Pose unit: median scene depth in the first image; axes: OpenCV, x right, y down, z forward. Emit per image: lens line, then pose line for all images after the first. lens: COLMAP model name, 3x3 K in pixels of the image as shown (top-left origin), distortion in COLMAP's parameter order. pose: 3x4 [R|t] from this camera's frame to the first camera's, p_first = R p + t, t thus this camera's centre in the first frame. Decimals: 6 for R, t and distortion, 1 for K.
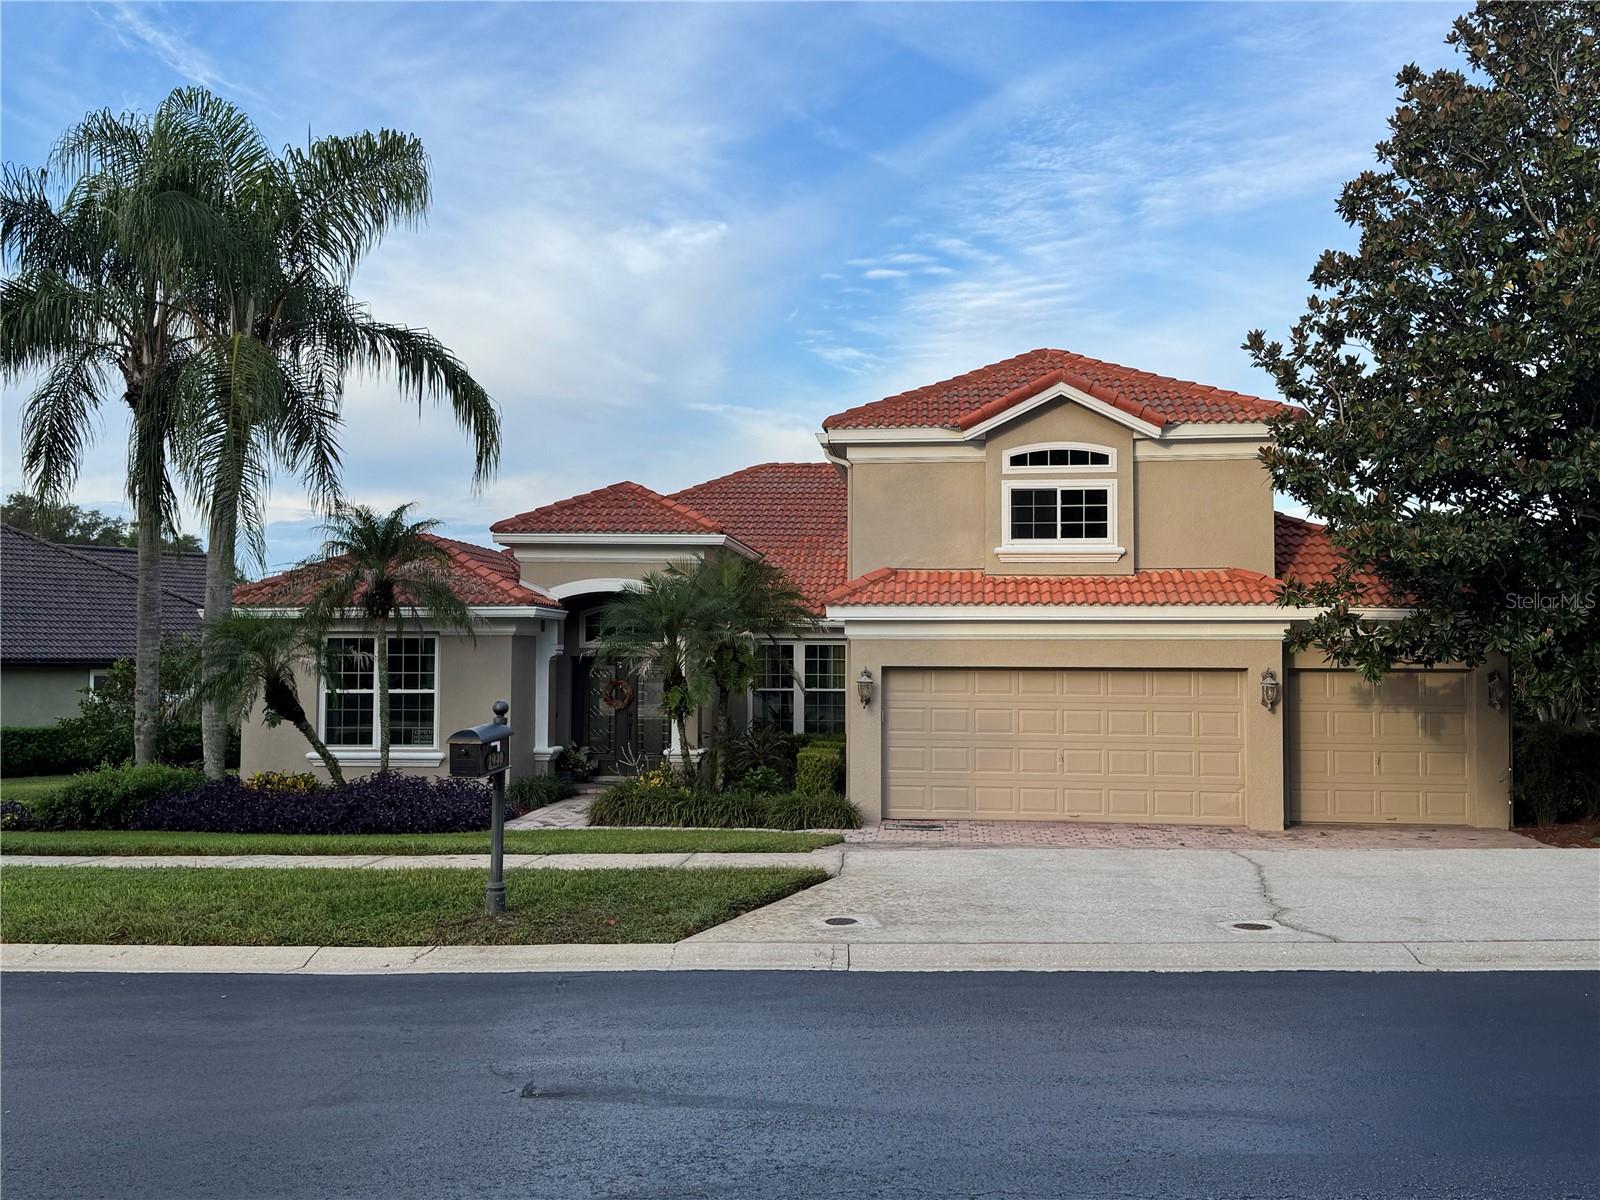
lens RADIAL K [[1555.9, 0, 800.0], [0, 1555.9, 600.0], [0, 0, 1]] dist [0.231963, -0.492469]
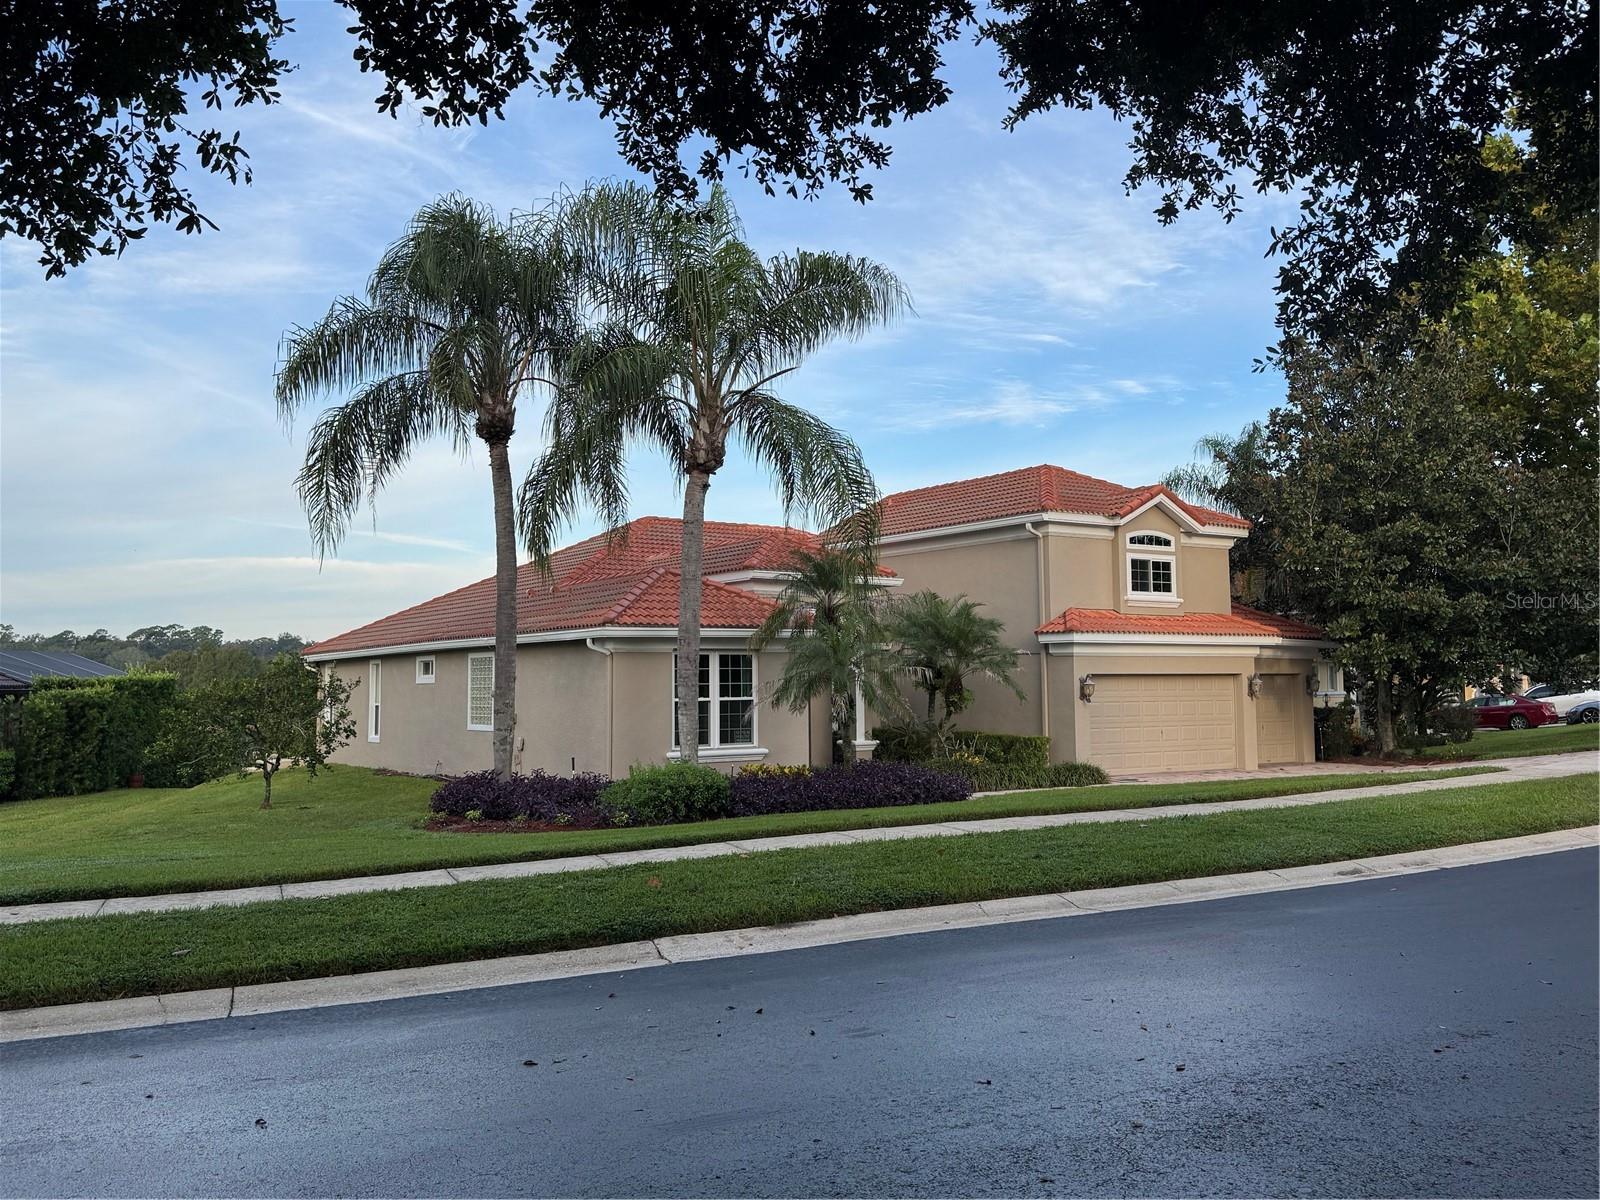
lens RADIAL K [[1292.5, 0, 800.0], [0, 1292.5, 600.0], [0, 0, 1]] dist [0.087827, 0.000120]
pose [[0.759239, 0.029394, 0.650148, -0.858932], [-0.011946, 0.999441, -0.031235, 0.012723], [-0.650702, 0.015948, 0.759165, 0.215027]]
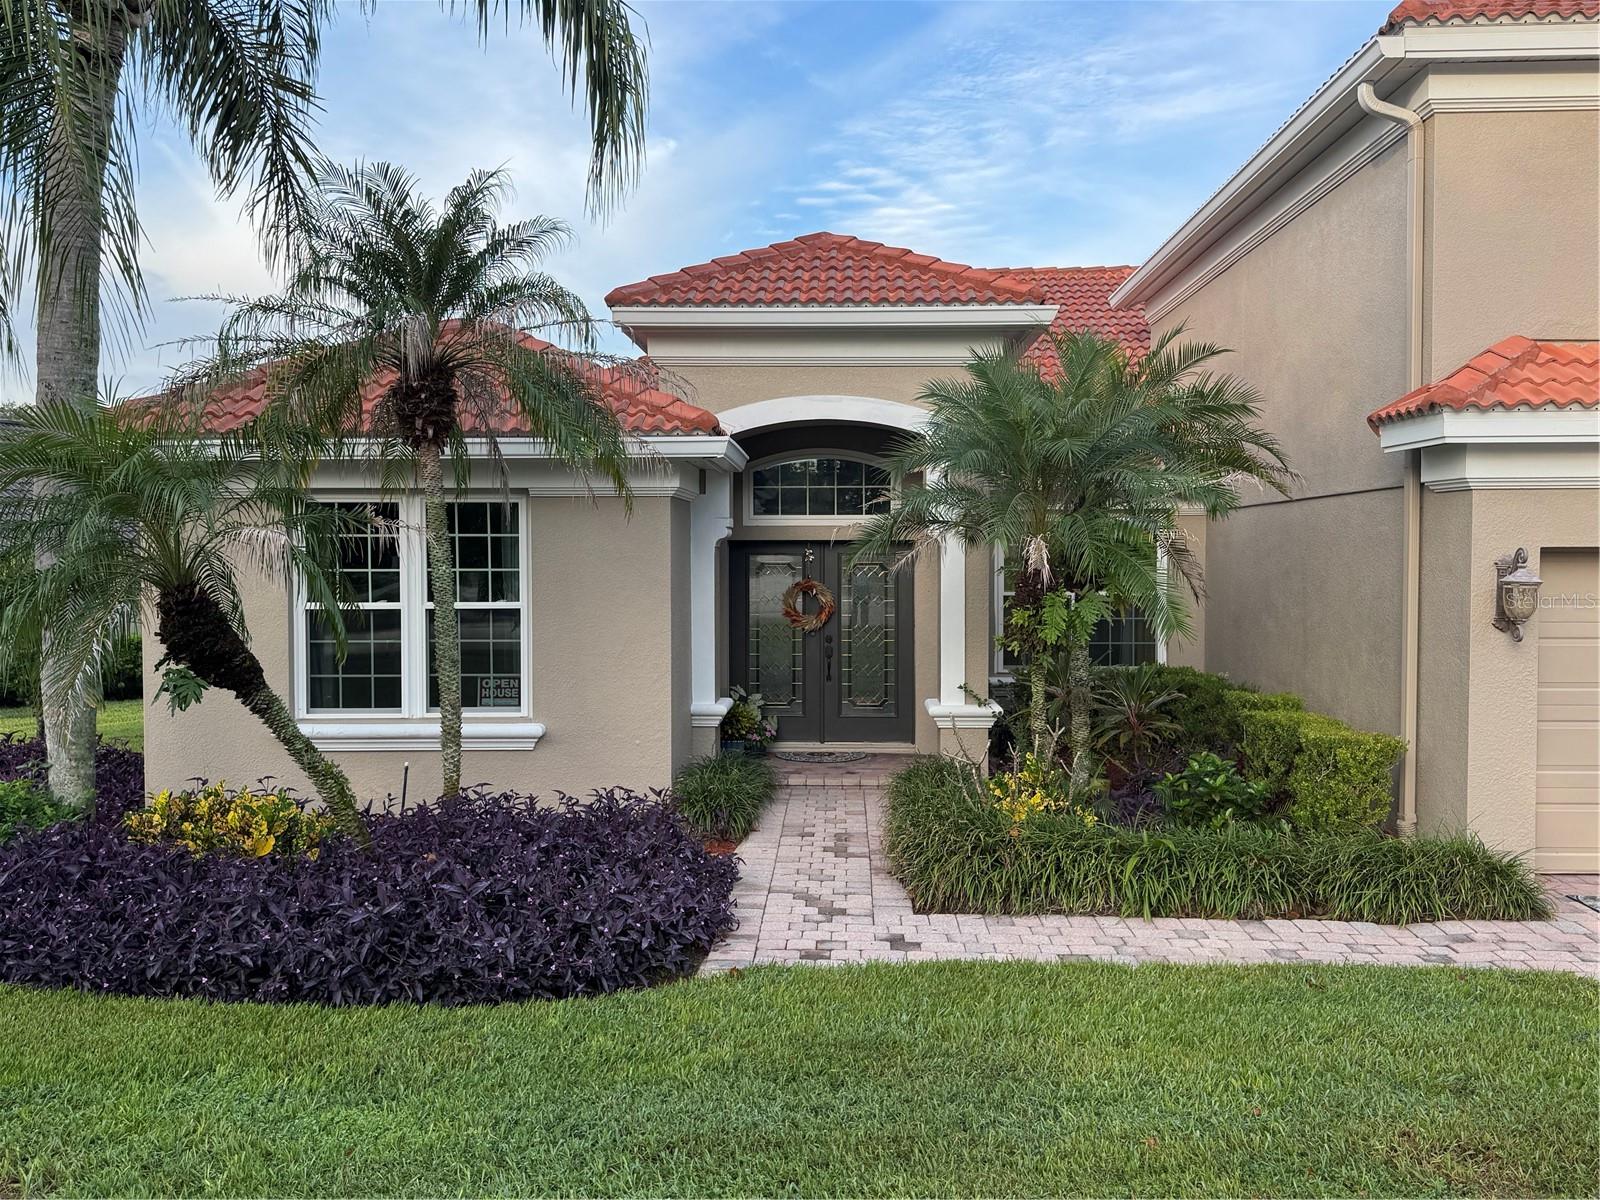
lens RADIAL K [[1317.8, 0, 800.0], [0, 1317.8, 600.0], [0, 0, 1]] dist [0.040825, -0.005275]
pose [[0.997363, -0.010783, 0.071774, -0.171213], [0.005768, 0.997550, 0.069722, 0.026527], [-0.072350, -0.069124, 0.994981, 0.561176]]
